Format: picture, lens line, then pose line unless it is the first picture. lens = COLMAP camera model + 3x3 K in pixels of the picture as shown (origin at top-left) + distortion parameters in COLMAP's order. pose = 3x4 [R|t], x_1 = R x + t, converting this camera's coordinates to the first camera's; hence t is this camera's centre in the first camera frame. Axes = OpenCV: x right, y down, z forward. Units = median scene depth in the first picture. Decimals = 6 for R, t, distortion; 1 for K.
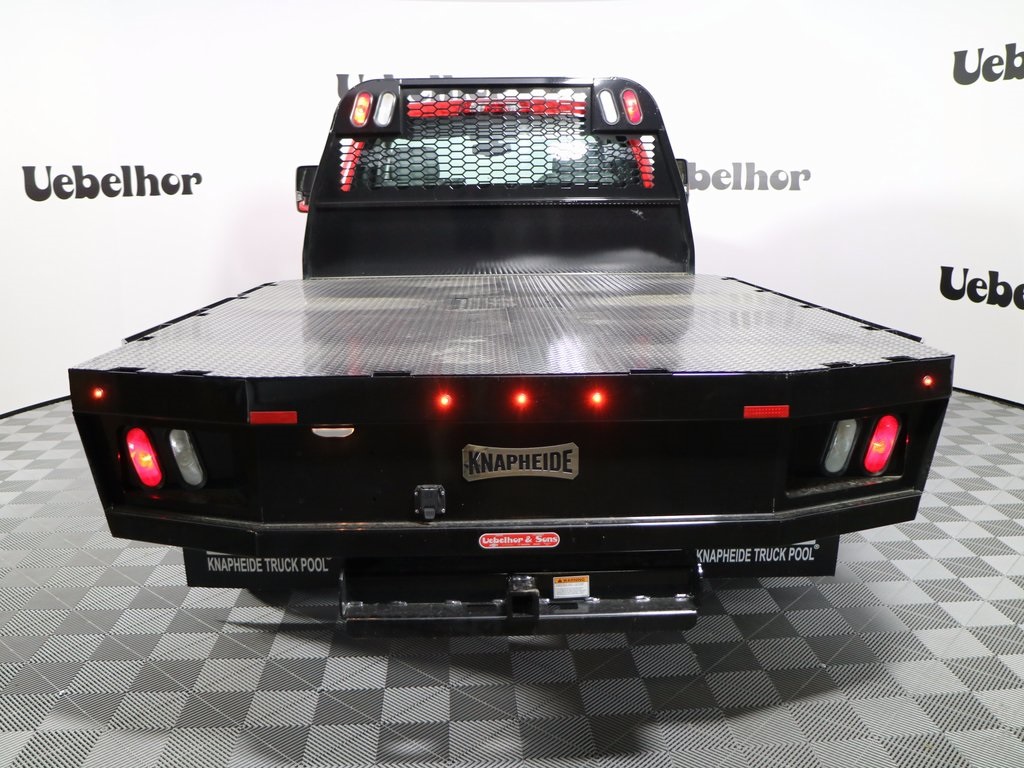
lens RADIAL K [[940.2, 0, 512.0], [0, 940.2, 384.0], [0, 0, 1]] dist [-0.080772, 0.007389]
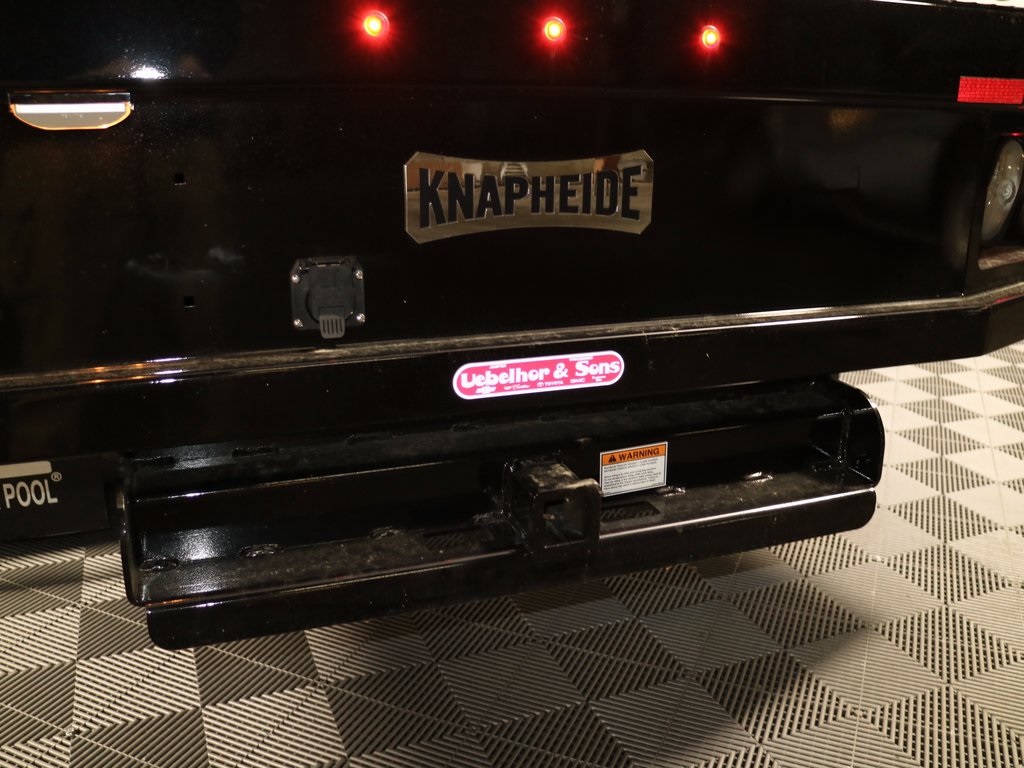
lens RADIAL K [[940.2, 0, 512.0], [0, 940.2, 384.0], [0, 0, 1]] dist [-0.080772, 0.007389]
pose [[0.954115, -0.075238, 0.289834, -0.132826], [0.047130, 0.993587, 0.102775, 0.124780], [-0.295708, -0.084399, 0.951543, 0.582427]]
